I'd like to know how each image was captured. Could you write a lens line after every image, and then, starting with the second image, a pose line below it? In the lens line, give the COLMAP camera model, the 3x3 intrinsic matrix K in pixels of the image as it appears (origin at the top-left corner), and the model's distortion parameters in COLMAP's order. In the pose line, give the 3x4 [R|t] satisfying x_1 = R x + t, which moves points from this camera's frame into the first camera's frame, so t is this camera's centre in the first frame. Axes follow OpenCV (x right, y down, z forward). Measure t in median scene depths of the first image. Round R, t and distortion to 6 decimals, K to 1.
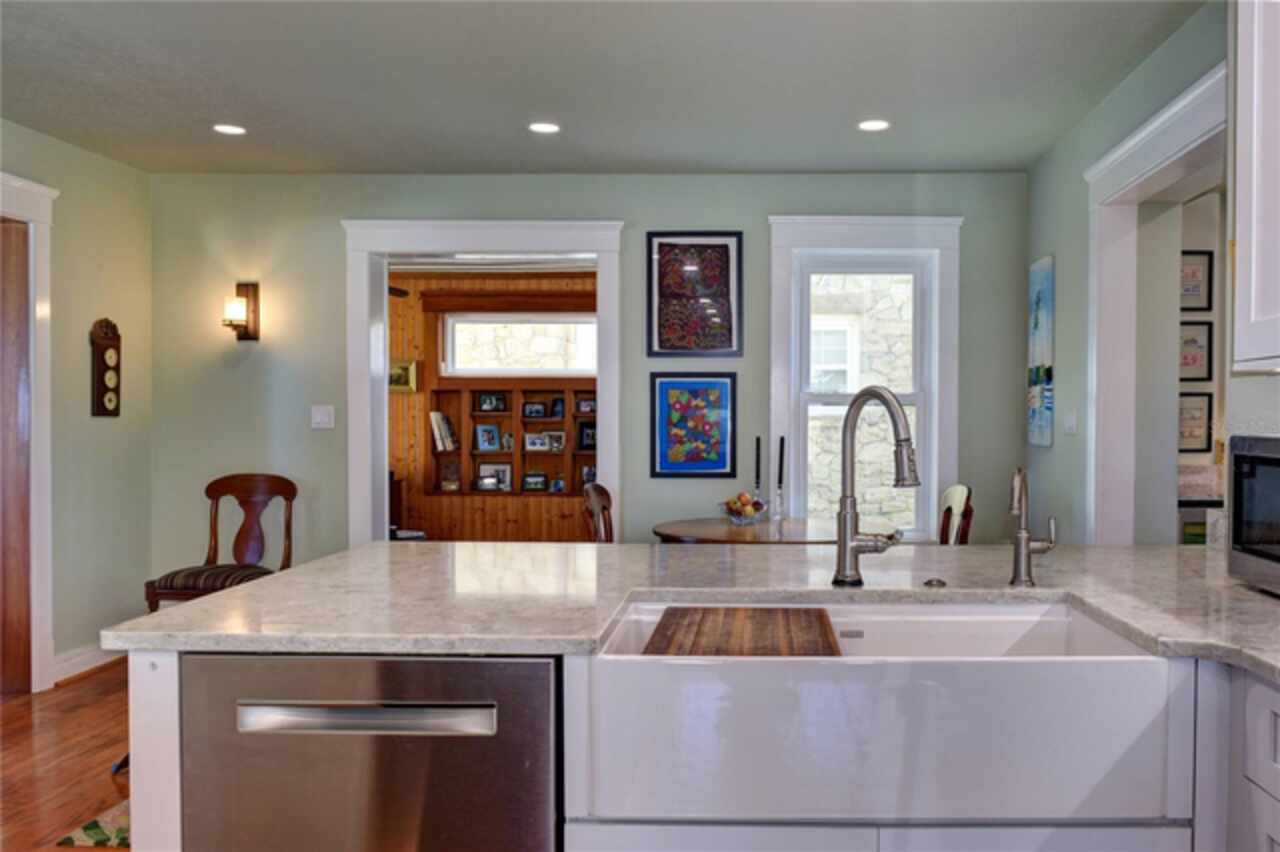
lens RADIAL K [[1031.3, 0, 723.8], [0, 1031.3, 443.2], [0, 0, 1]] dist [-0.003024, 0.001090]
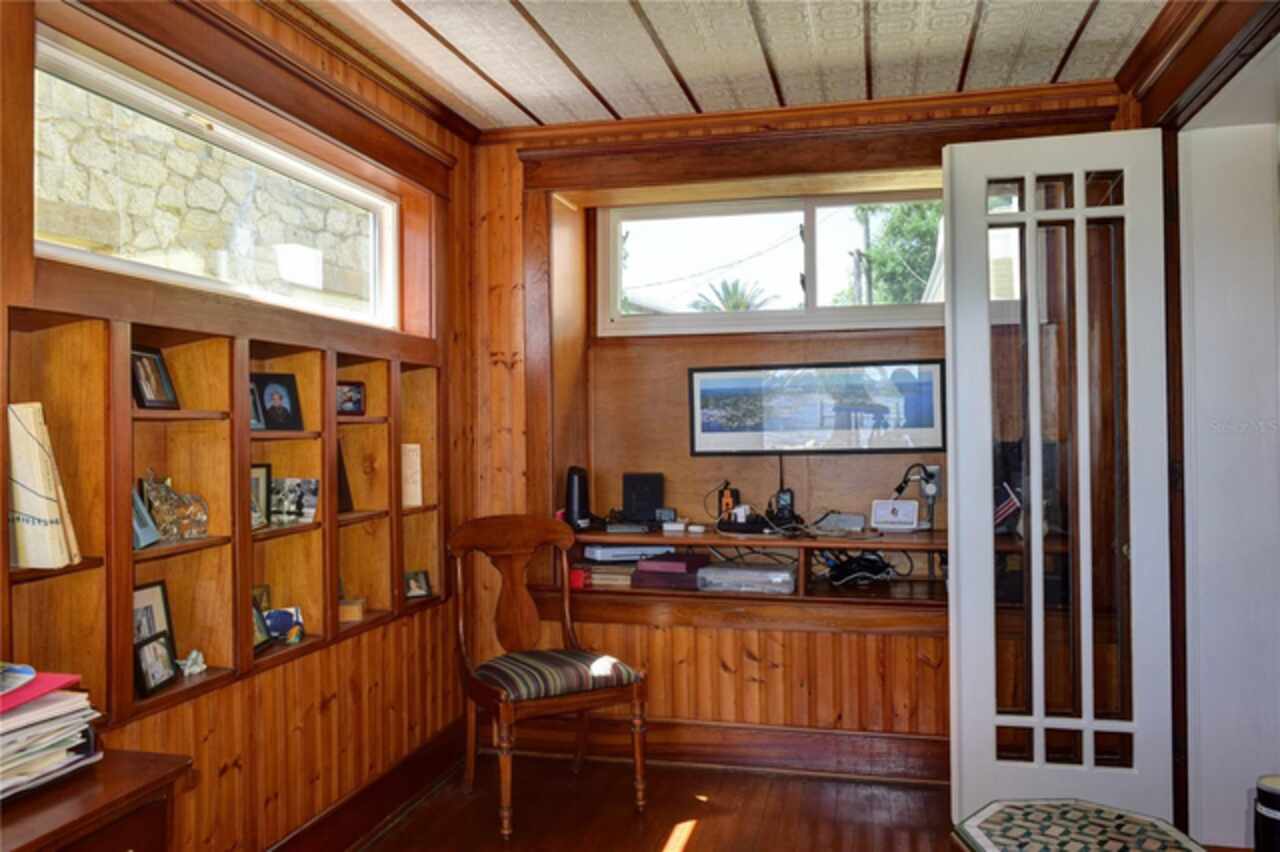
lens RADIAL K [[999.5, 0, 640.6], [0, 999.5, 418.8], [0, 0, 1]] dist [-0.008567, 0.001230]
pose [[0.211302, 0.003133, 0.977416, -0.716309], [0.034247, 0.999357, -0.010607, -0.030935], [-0.976821, 0.035715, 0.211058, 1.244336]]
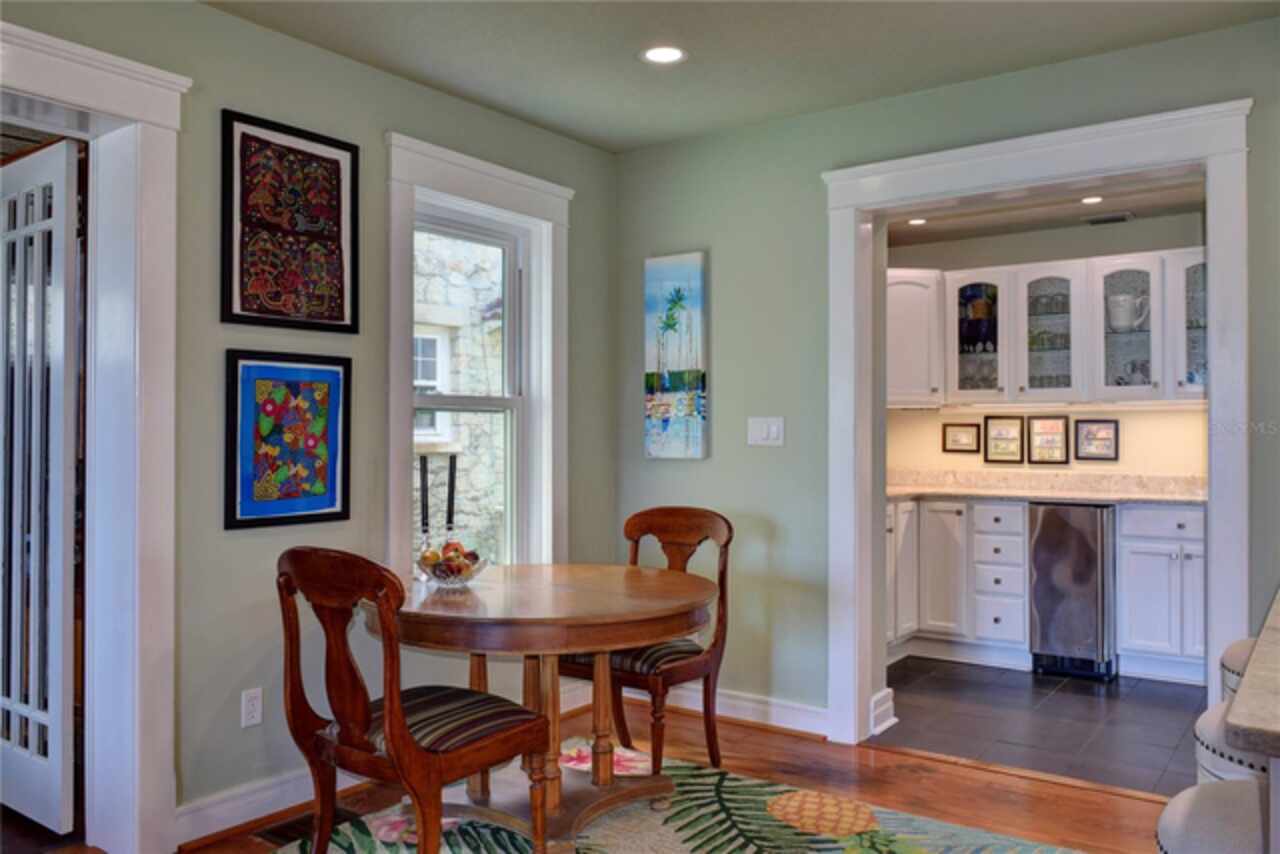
lens RADIAL K [[999.5, 0, 640.6], [0, 999.5, 419.8], [0, 0, 1]] dist [-0.008567, 0.001230]
pose [[0.572938, 0.008545, 0.819554, -0.398552], [0.020155, 0.999496, -0.024511, -0.010051], [-0.819351, 0.030561, 0.572477, 0.485507]]
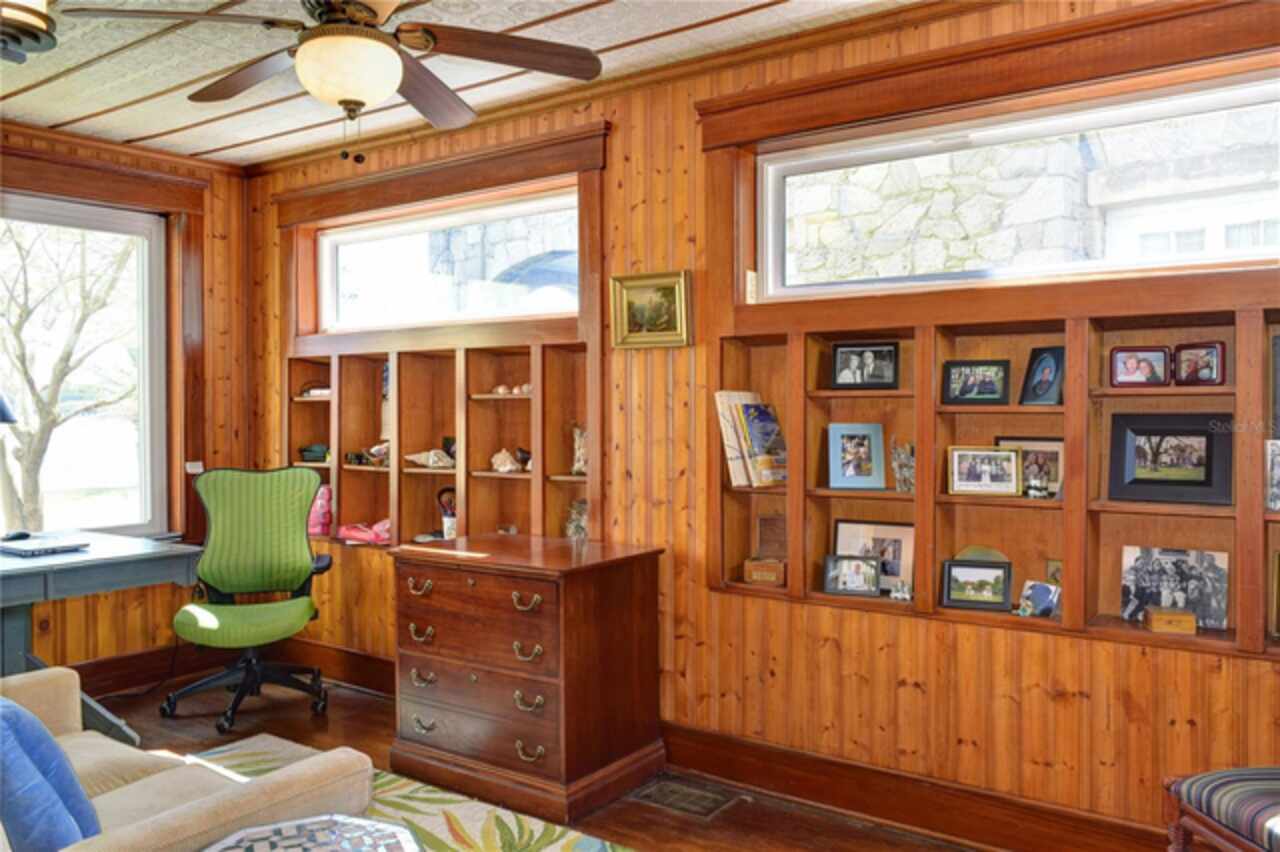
lens RADIAL K [[999.5, 0, 640.6], [0, 999.5, 418.8], [0, 0, 1]] dist [-0.008567, 0.001230]
pose [[0.826003, -0.001402, -0.563663, -0.128351], [-0.005814, 0.999923, -0.011007, -0.022594], [0.563635, 0.012369, 0.825931, 0.992027]]
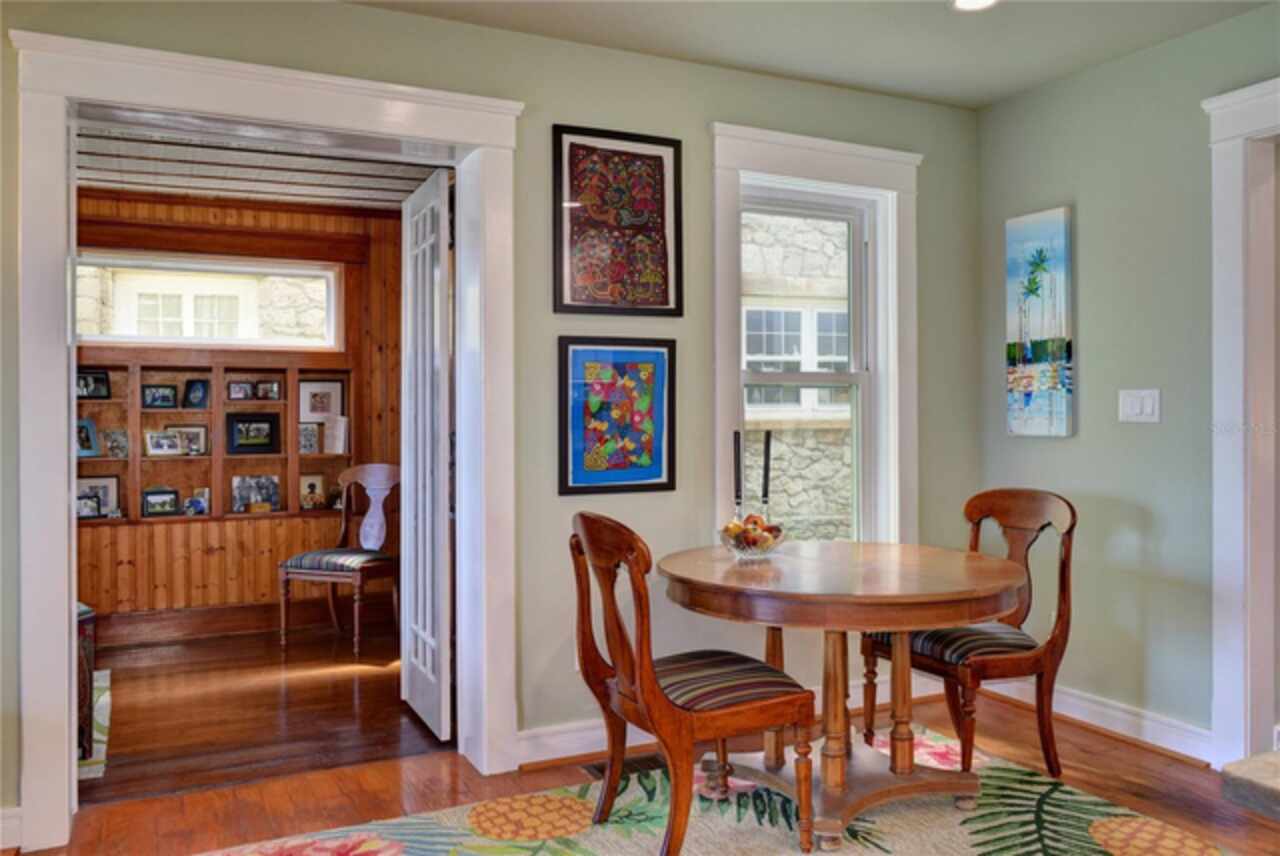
lens RADIAL K [[1012.0, 0, 644.9], [0, 1012.0, 405.4], [0, 0, 1]] dist [-0.005711, 0.003343]
pose [[0.884654, -0.003902, 0.466232, -0.324608], [0.016606, 0.999594, -0.023143, -0.008141], [-0.465953, 0.028216, 0.884359, 0.400680]]
